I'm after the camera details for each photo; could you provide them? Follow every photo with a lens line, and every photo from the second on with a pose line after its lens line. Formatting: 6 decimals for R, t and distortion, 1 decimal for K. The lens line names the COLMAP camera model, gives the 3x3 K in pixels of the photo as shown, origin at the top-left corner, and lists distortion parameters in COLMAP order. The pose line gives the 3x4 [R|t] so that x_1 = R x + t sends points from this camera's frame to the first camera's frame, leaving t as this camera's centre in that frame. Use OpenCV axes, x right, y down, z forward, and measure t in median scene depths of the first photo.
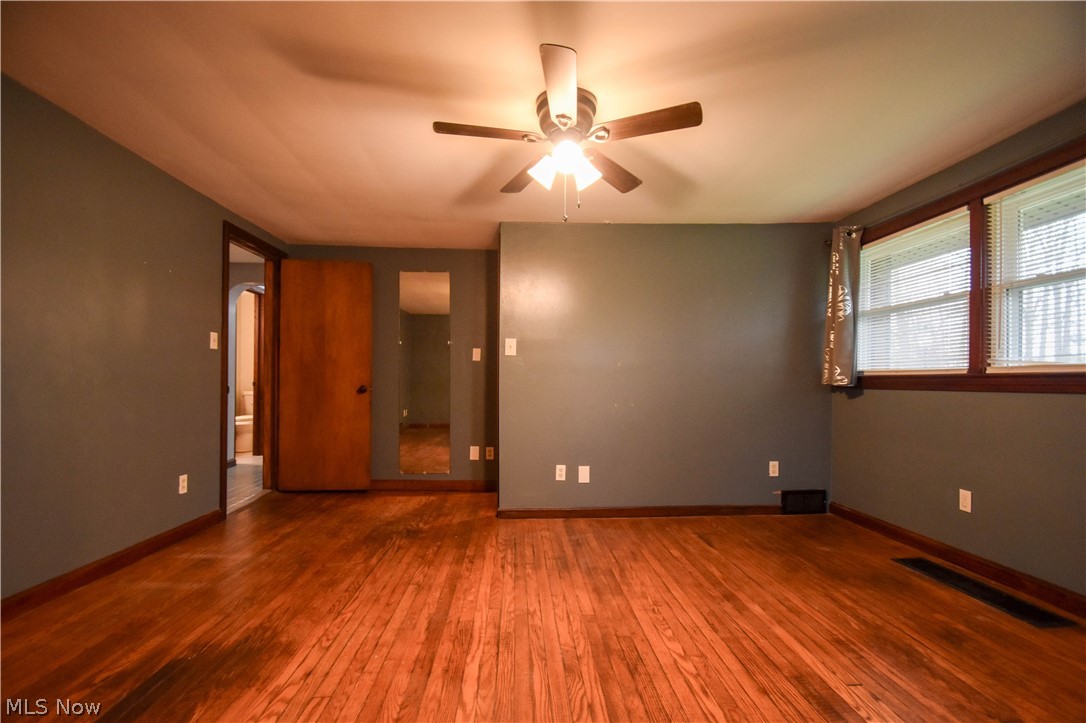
lens RADIAL K [[479.9, 0, 544.3], [0, 479.9, 380.1], [0, 0, 1]] dist [0.019289, -0.019789]
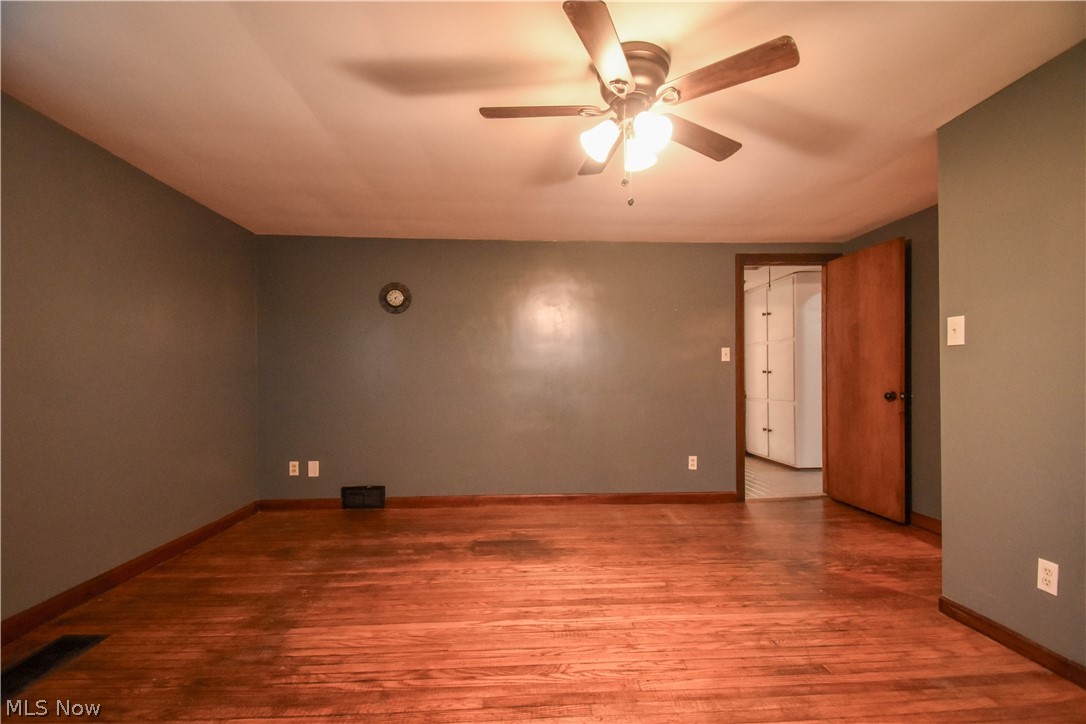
lens RADIAL K [[479.9, 0, 544.3], [0, 479.9, 380.6], [0, 0, 1]] dist [0.019289, -0.019789]
pose [[0.007071, -0.009654, -0.999928, 0.689152], [0.008294, 0.999920, -0.009595, -0.007983], [0.999941, -0.008225, 0.007151, 0.648545]]
